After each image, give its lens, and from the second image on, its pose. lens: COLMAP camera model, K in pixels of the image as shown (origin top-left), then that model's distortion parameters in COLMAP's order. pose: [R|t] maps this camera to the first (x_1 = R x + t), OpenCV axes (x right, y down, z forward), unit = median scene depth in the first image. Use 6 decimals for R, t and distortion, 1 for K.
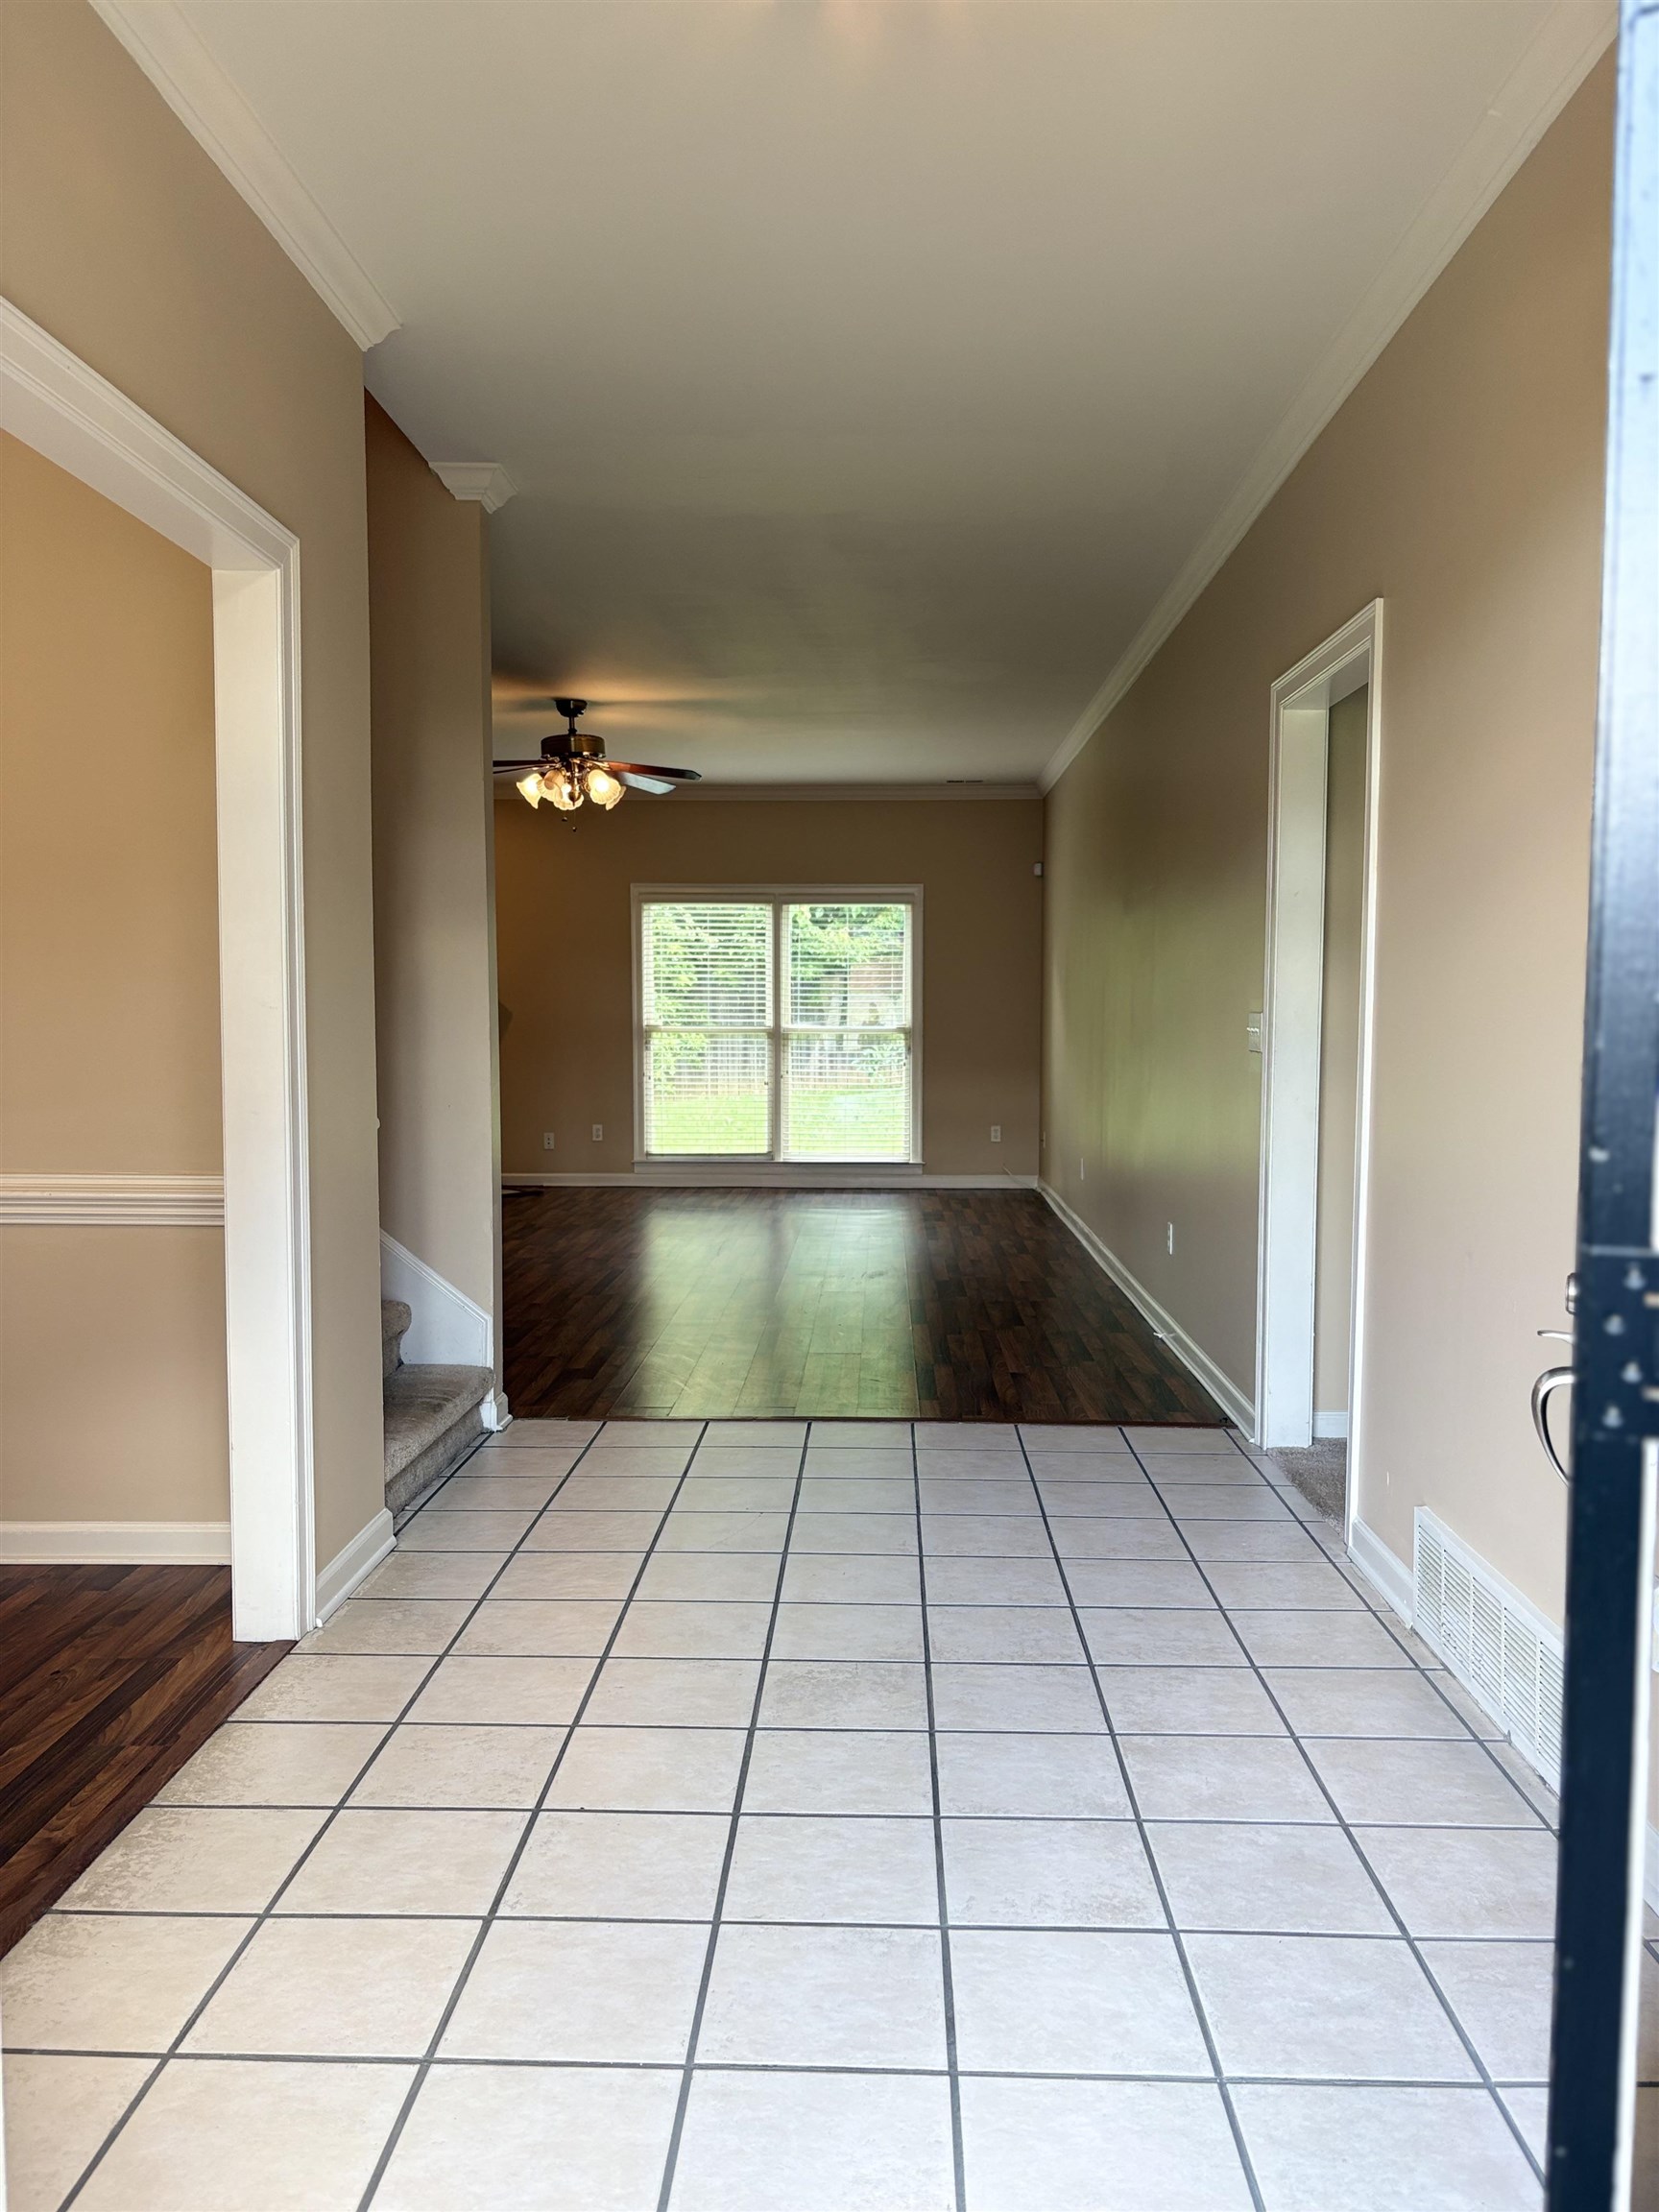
lens RADIAL K [[1669.4, 0, 824.0], [0, 1669.4, 1116.2], [0, 0, 1]] dist [0.047398, -0.049710]
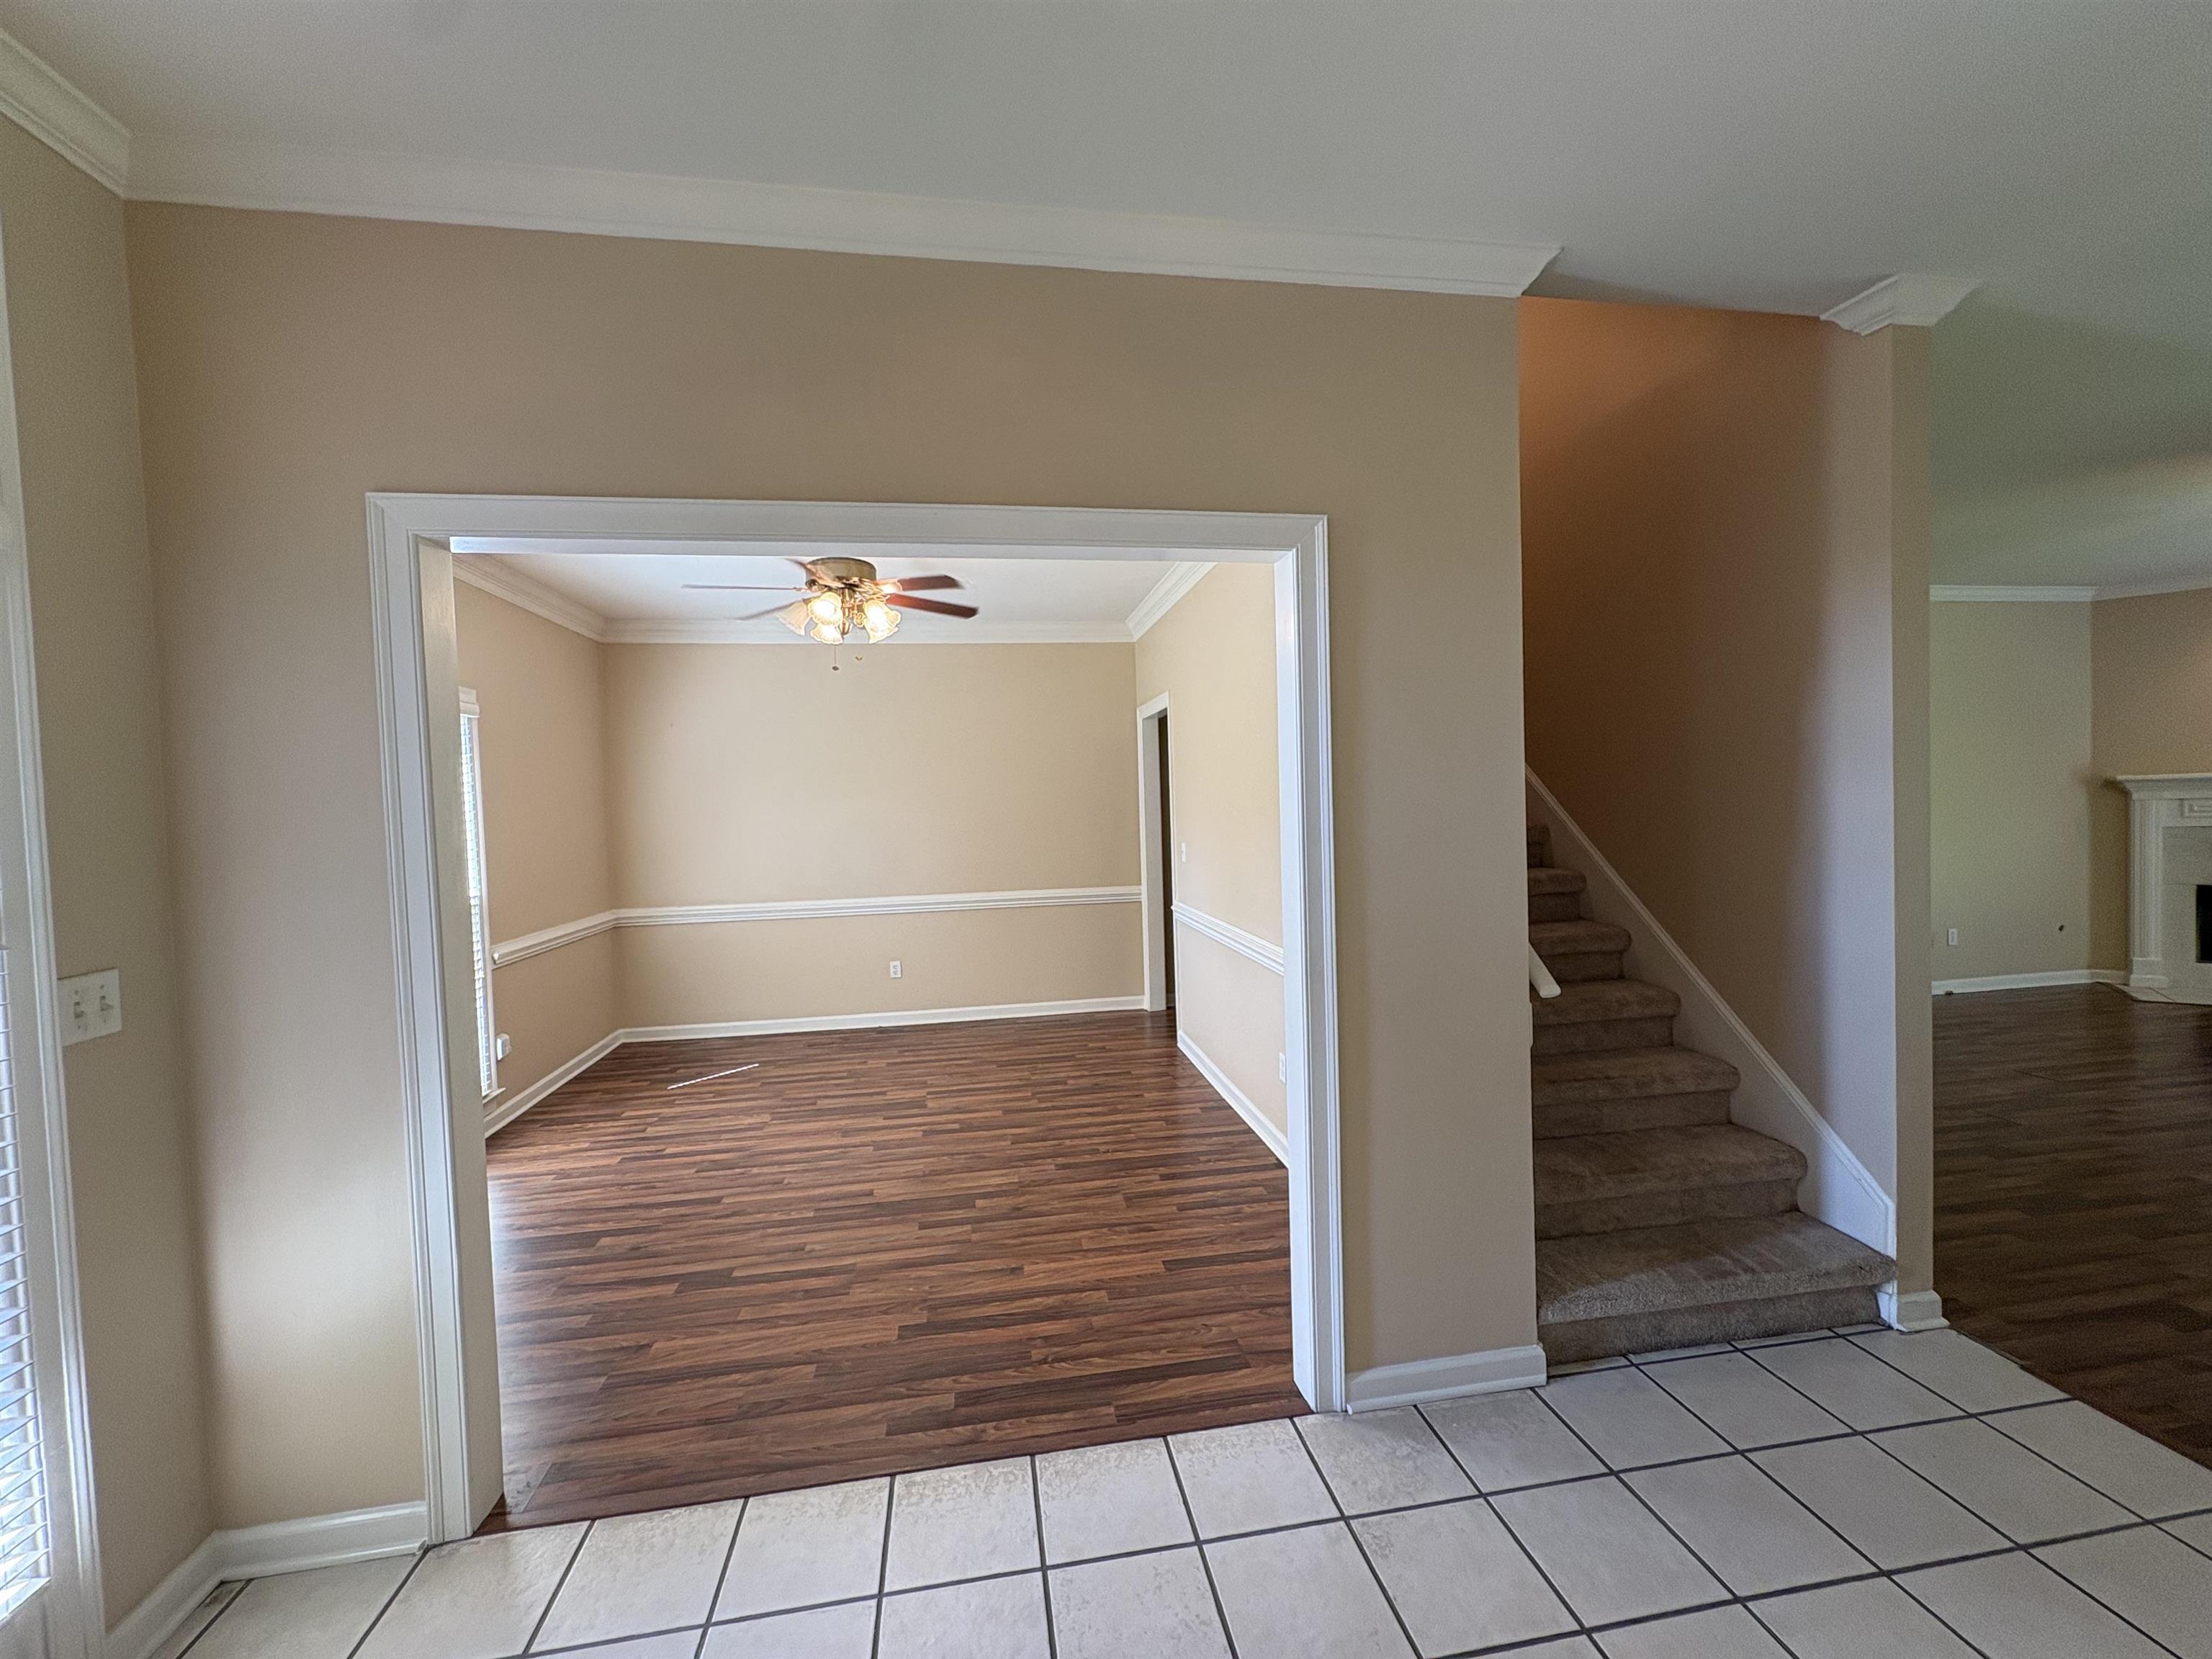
lens RADIAL K [[876.9, 0, 1107.3], [0, 876.9, 825.2], [0, 0, 1]] dist [-0.001307, 0.000576]
pose [[0.195086, 0.025445, -0.980456, 0.299797], [-0.030090, 0.999348, 0.019949, -0.137567], [0.980324, 0.025610, 0.195725, 0.768726]]
